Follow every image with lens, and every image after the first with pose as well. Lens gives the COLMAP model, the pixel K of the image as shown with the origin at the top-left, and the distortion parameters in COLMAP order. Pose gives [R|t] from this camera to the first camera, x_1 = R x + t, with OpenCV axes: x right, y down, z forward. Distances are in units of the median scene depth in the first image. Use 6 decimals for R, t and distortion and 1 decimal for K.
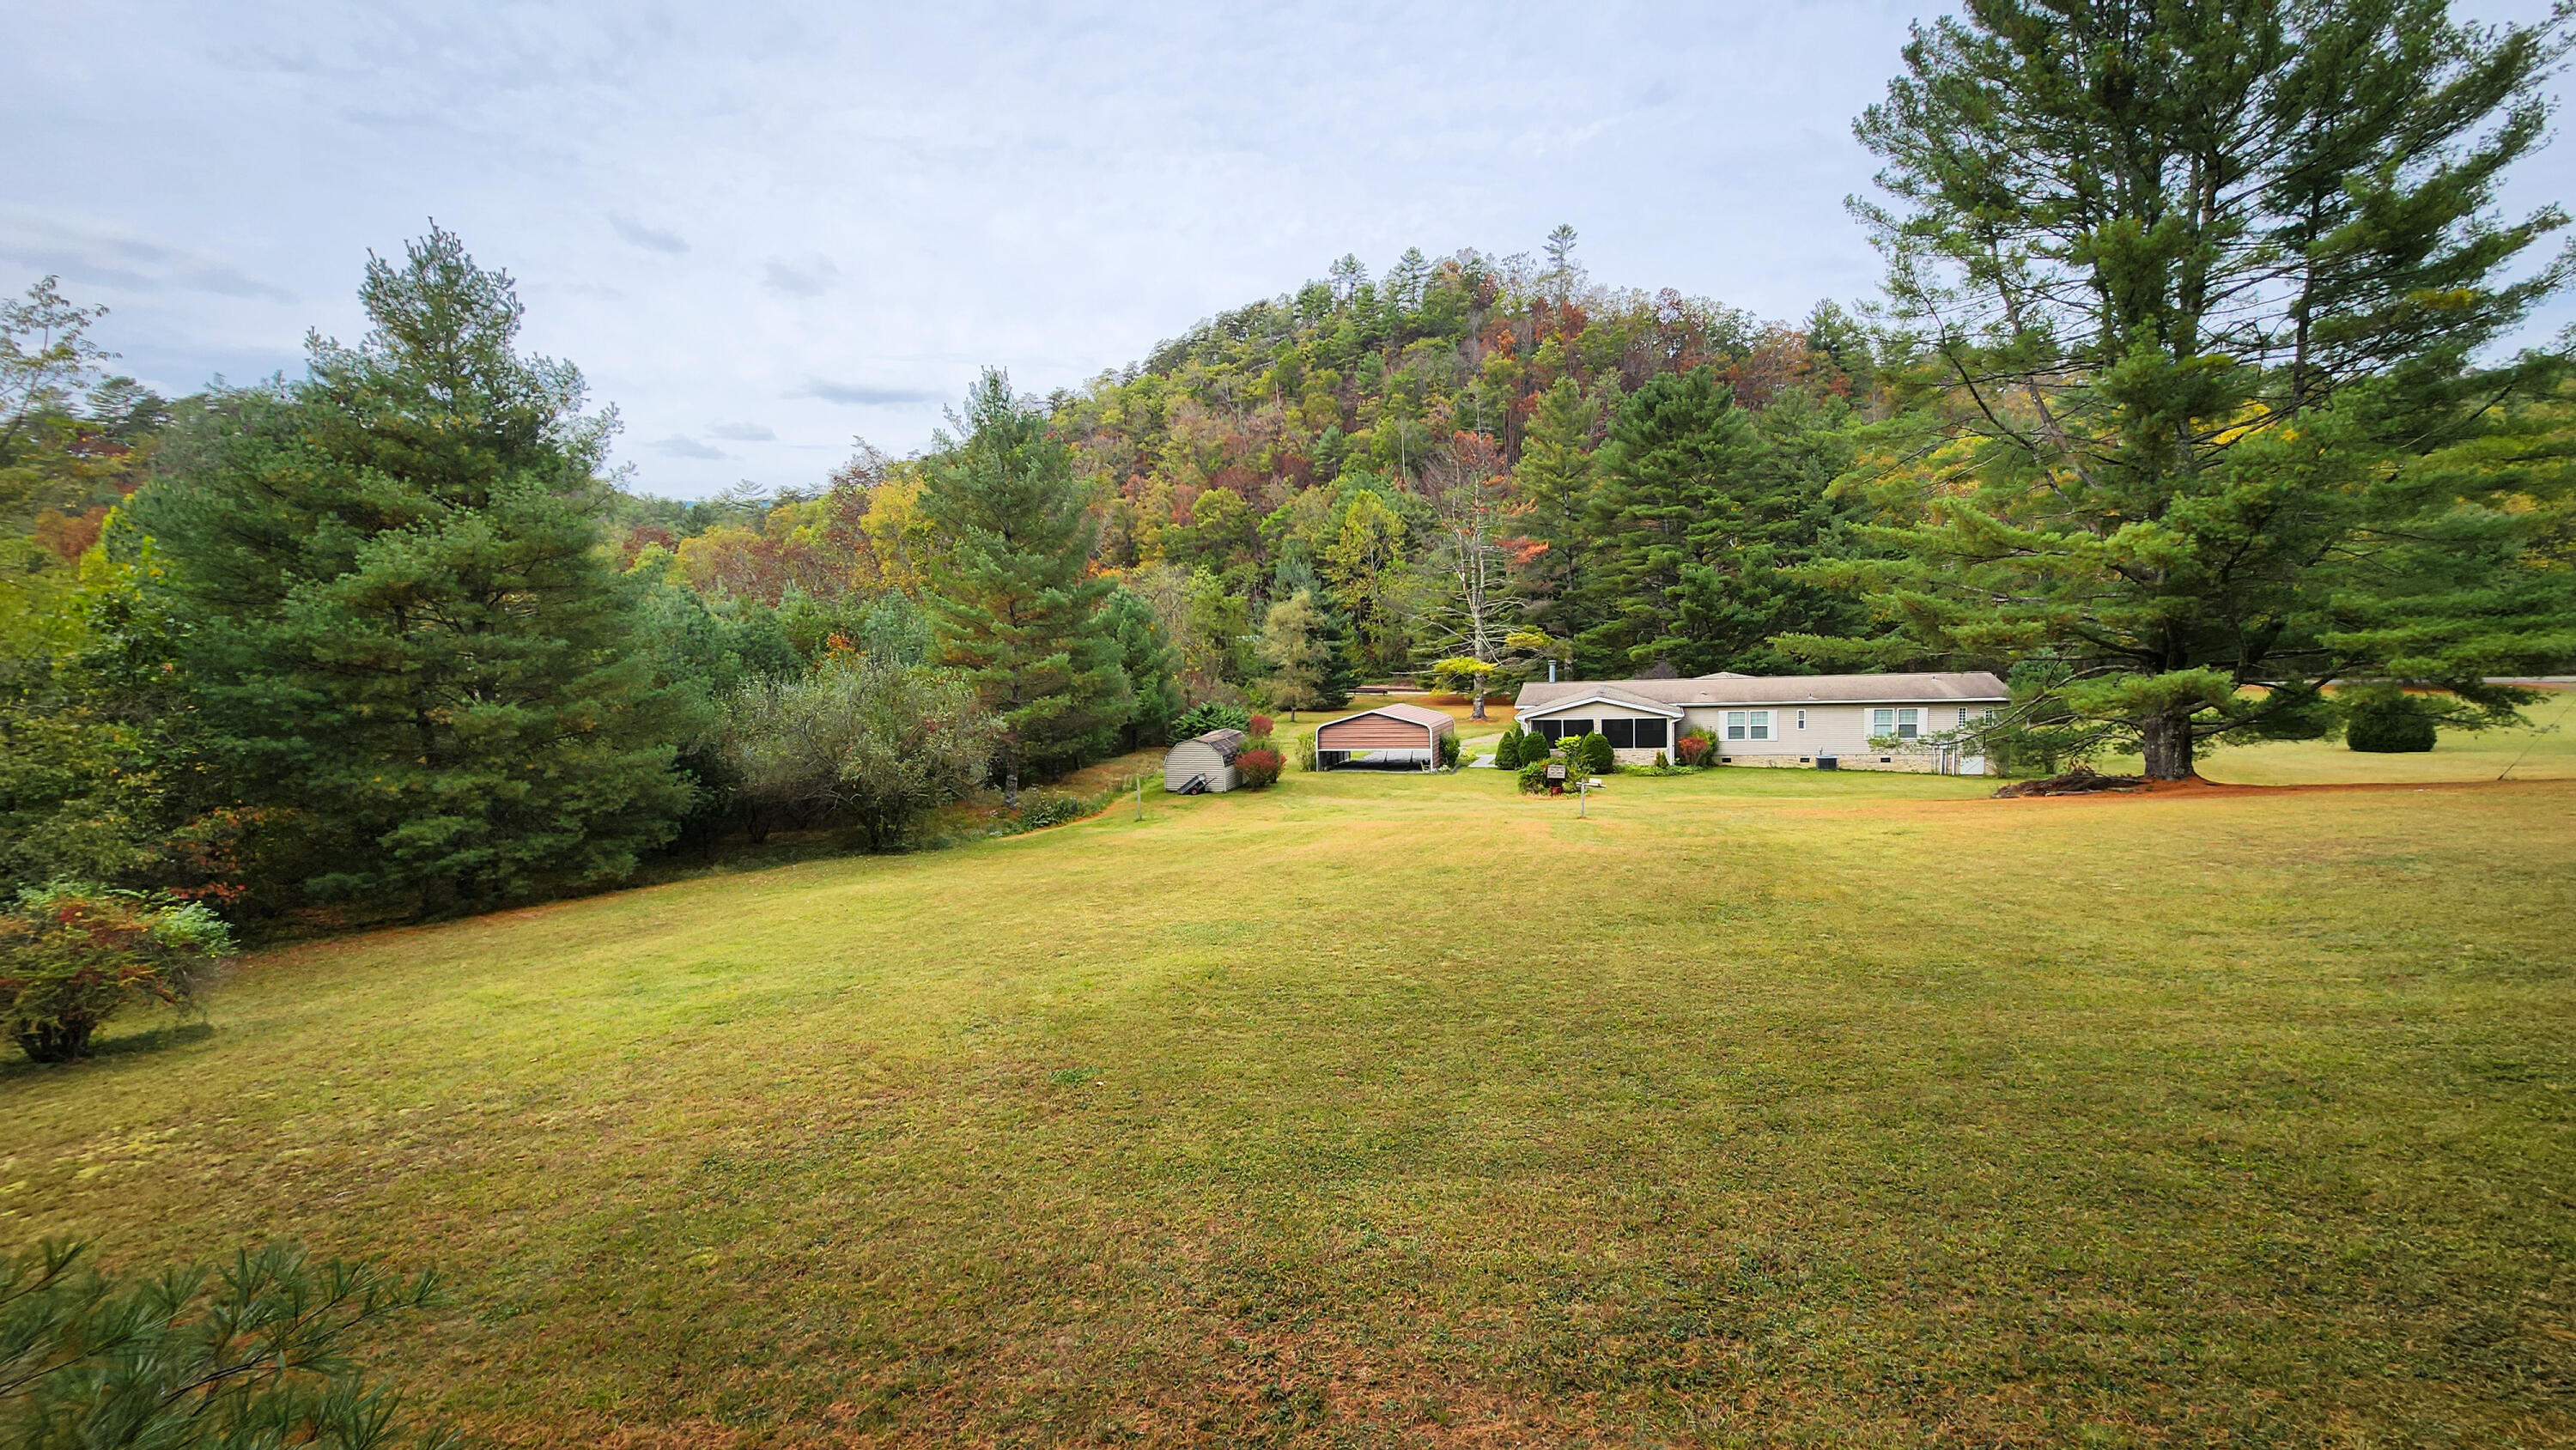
lens RADIAL K [[1053.3, 0, 1287.5], [0, 1053.3, 716.6], [0, 0, 1]] dist [0.000971, -0.000256]
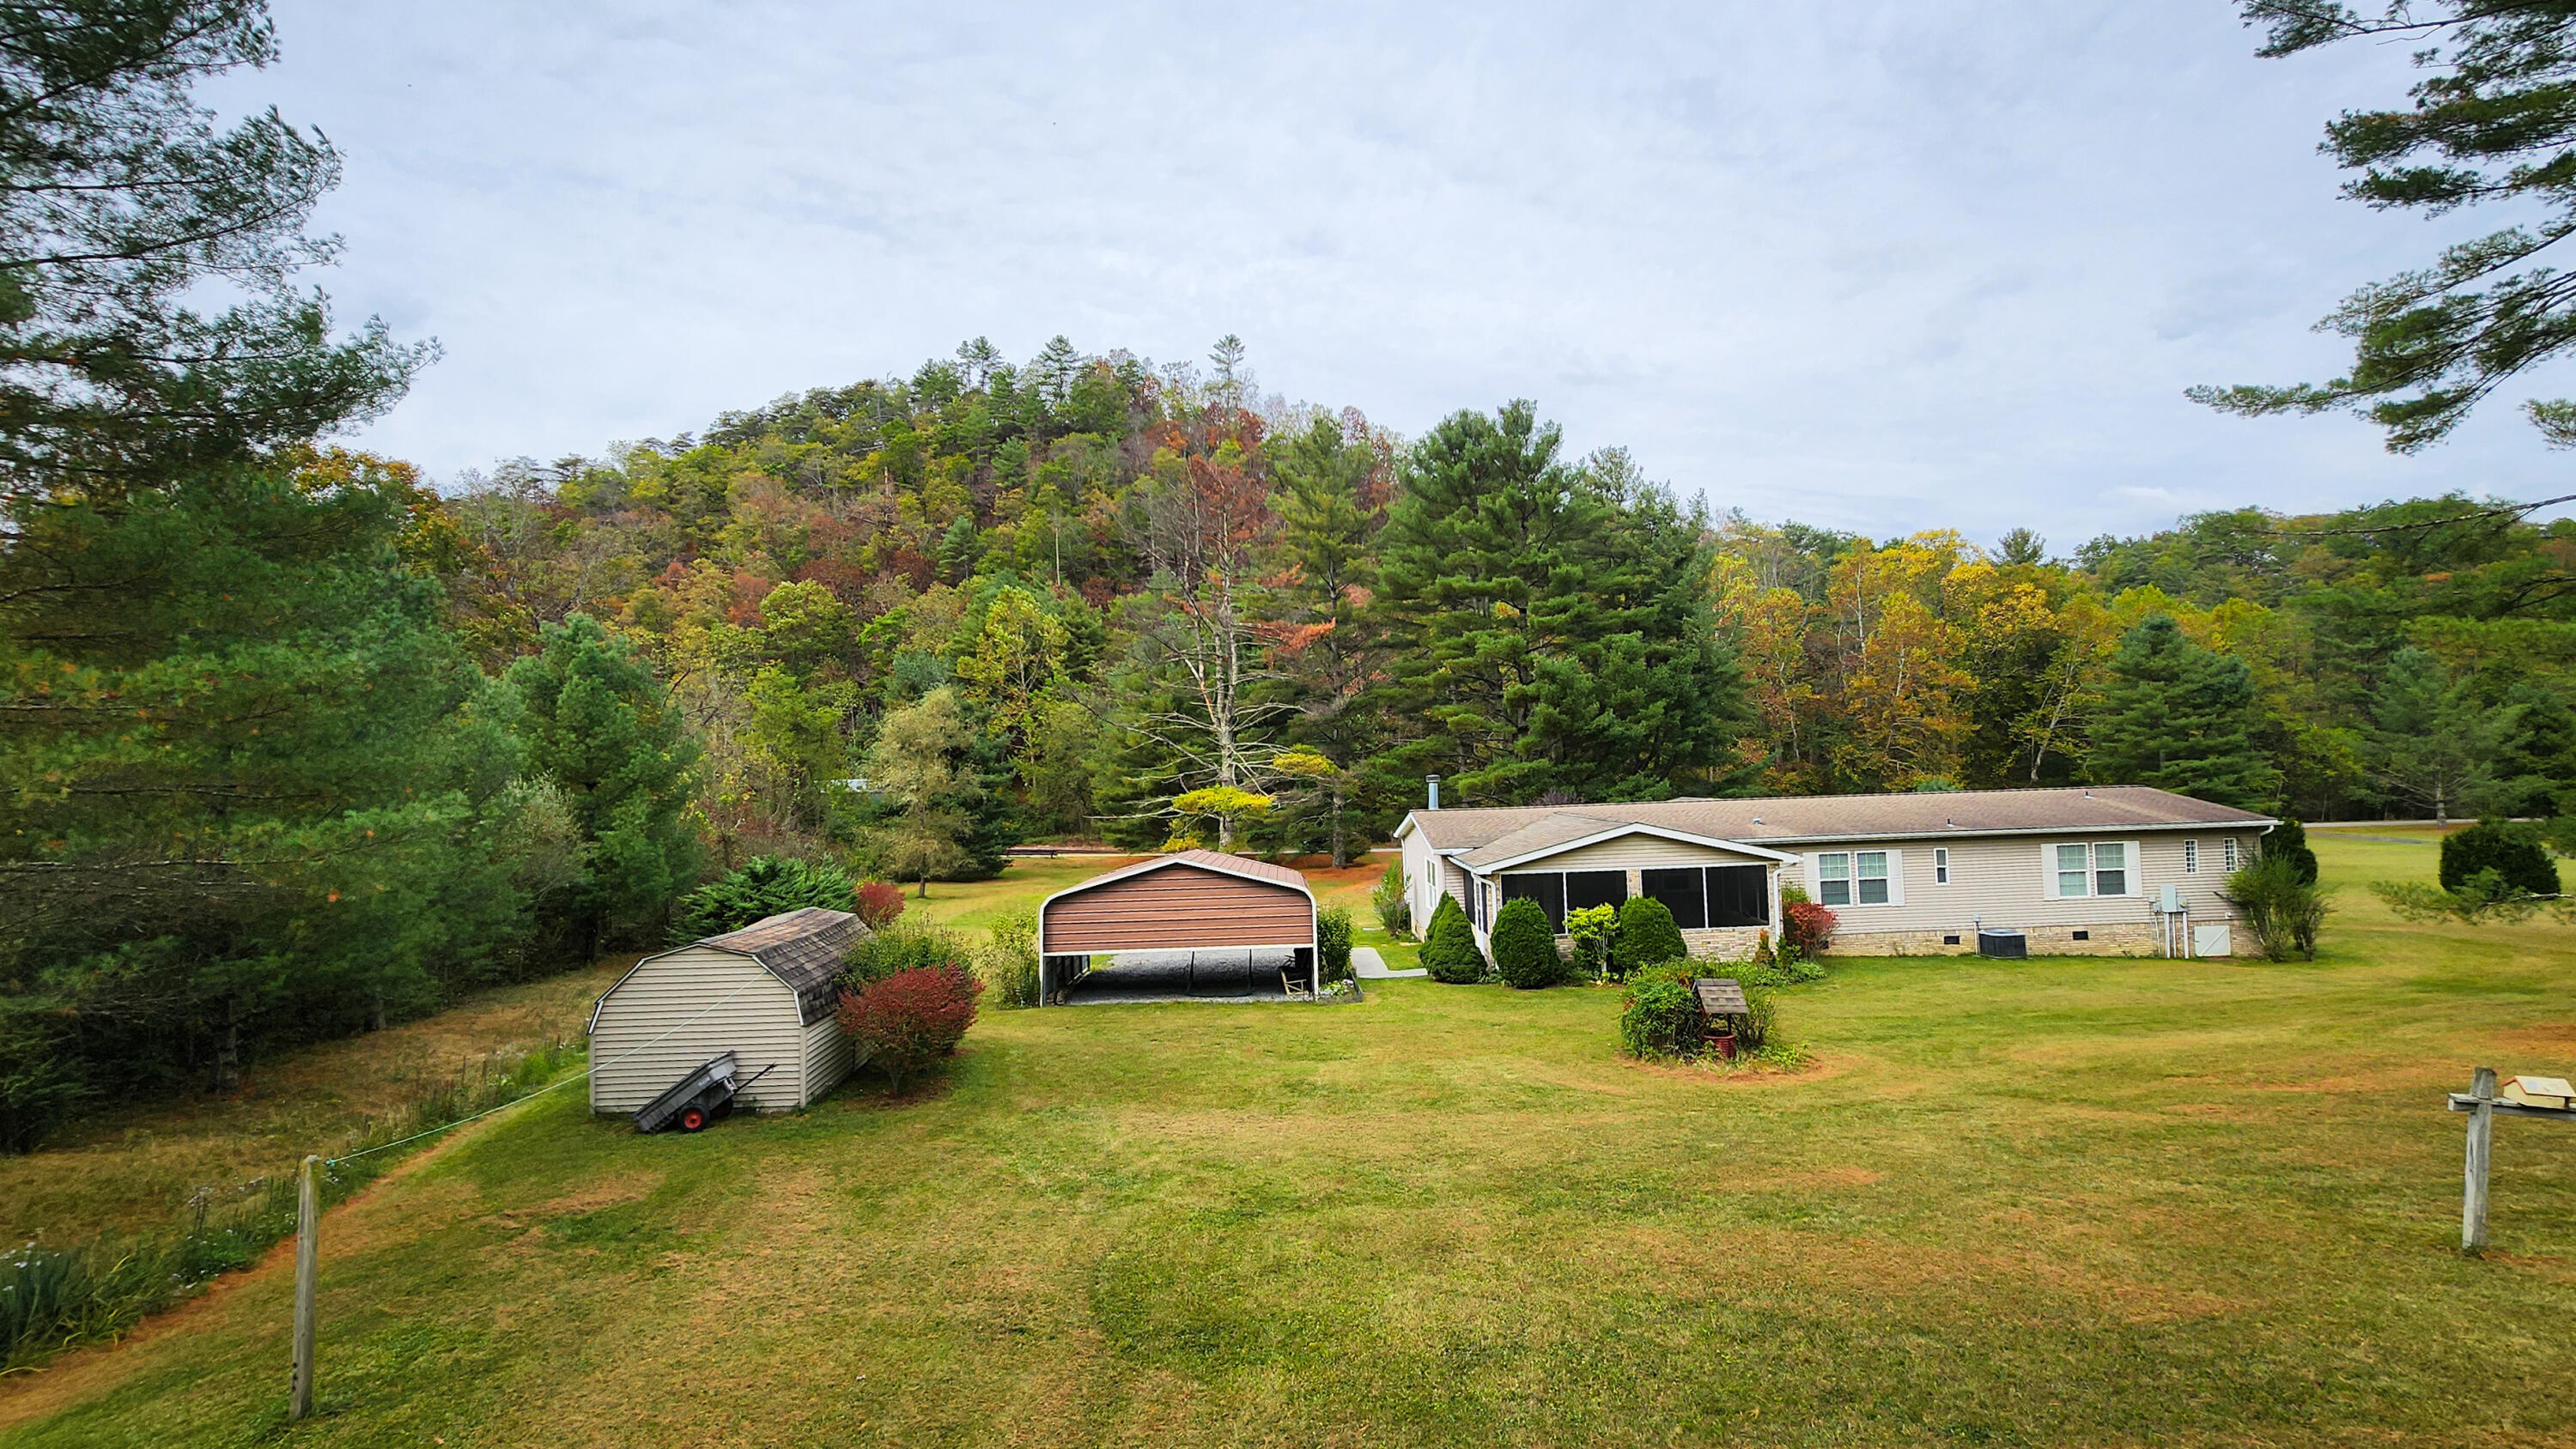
lens RADIAL K [[1144.6, 0, 1288.6], [0, 1144.6, 722.6], [0, 0, 1]] dist [-0.002529, 0.001015]
pose [[0.941551, 0.029918, 0.335540, -0.012501], [0.020404, 0.989155, -0.145453, 0.002962], [-0.336253, 0.143798, 0.930729, 0.189862]]
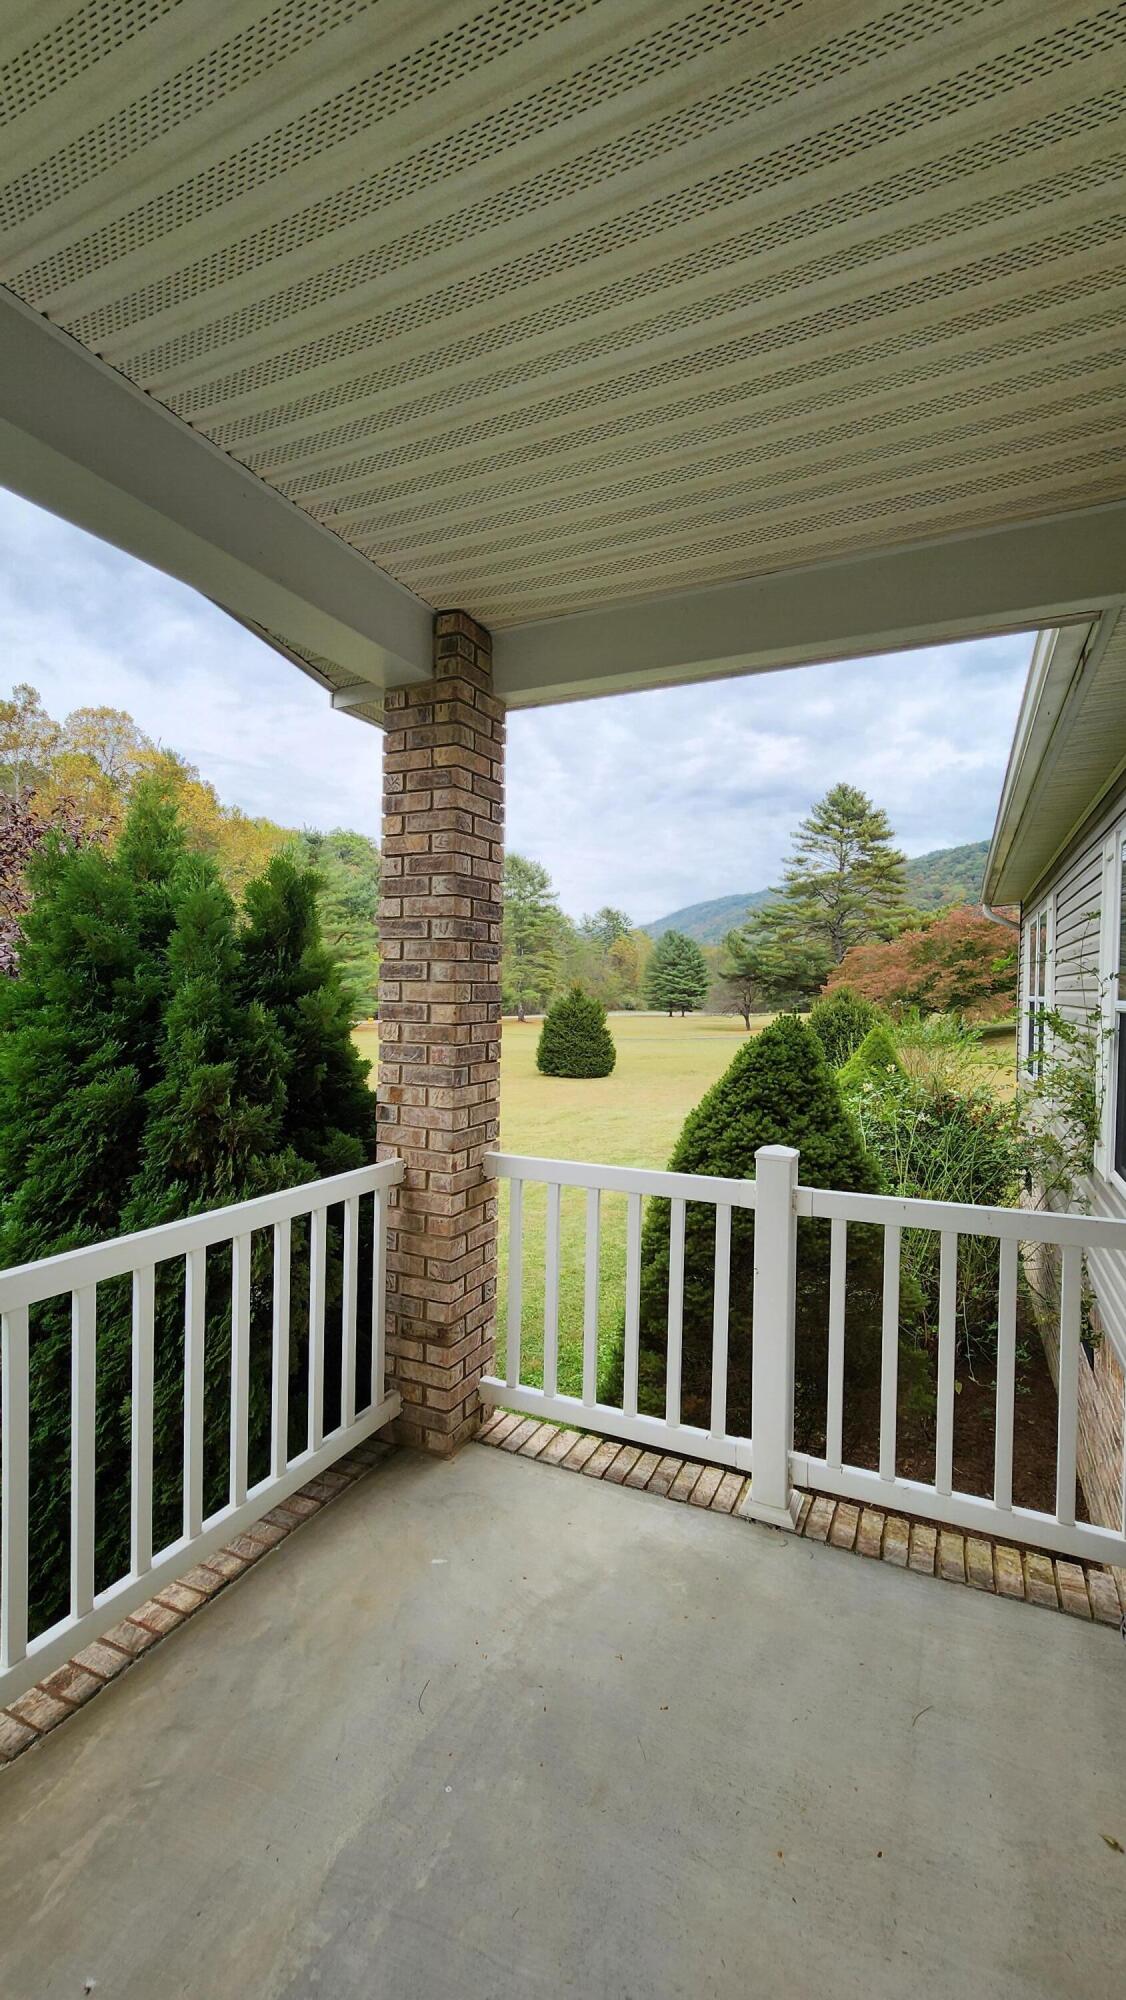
lens RADIAL K [[817.9, 0, 566.2], [0, 817.9, 1001.8], [0, 0, 1]] dist [0.000971, -0.000256]
pose [[0.113451, 0.032648, 0.993007, 0.177501], [0.068407, 0.996831, -0.040589, -0.003386], [-0.991186, 0.072534, 0.110858, 0.409108]]
